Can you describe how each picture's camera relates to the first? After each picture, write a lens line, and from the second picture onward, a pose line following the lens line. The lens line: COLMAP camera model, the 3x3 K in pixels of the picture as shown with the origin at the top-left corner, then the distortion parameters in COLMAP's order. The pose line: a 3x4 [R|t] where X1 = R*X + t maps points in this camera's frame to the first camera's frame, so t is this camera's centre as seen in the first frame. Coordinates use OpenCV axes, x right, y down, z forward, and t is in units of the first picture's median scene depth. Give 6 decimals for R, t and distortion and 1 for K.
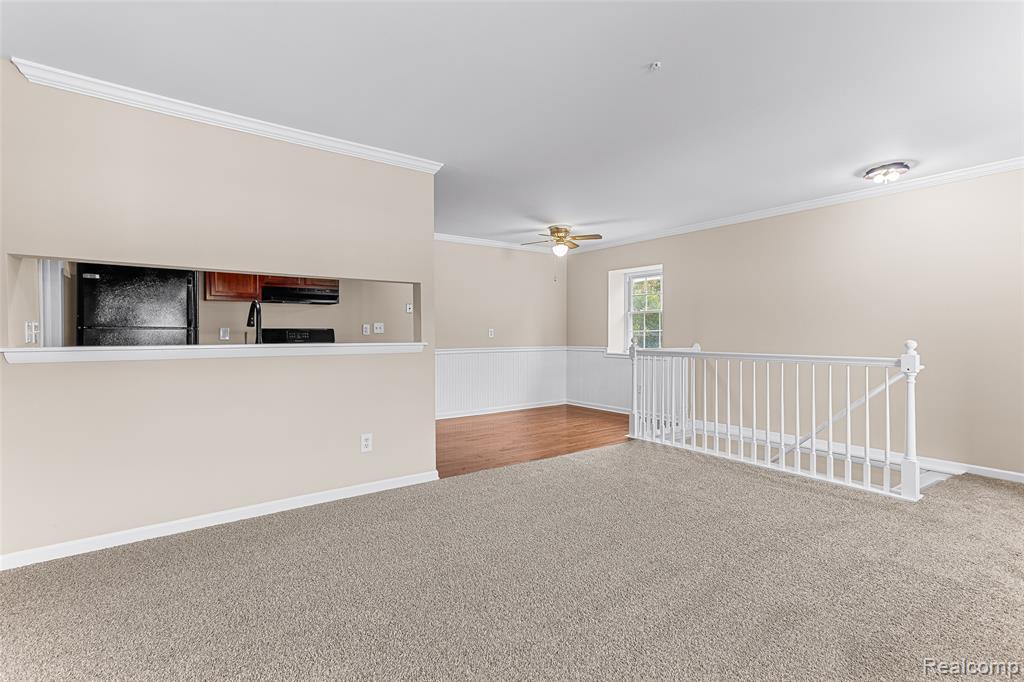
lens RADIAL K [[479.3, 0, 511.7], [0, 479.3, 336.9], [0, 0, 1]] dist [0.026443, 0.001645]
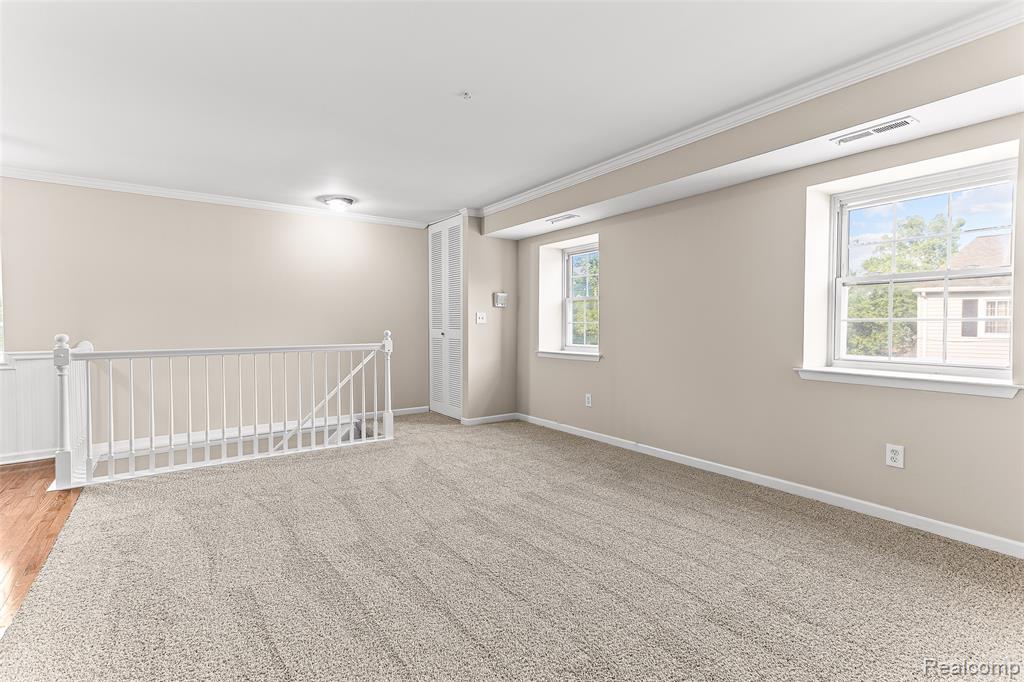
lens RADIAL K [[479.3, 0, 511.8], [0, 479.3, 338.9], [0, 0, 1]] dist [0.026443, 0.001645]
pose [[0.040221, -0.030578, 0.998723, -0.467516], [0.012627, 0.999467, 0.030092, -0.004636], [-0.999111, 0.011401, 0.040586, 0.459337]]
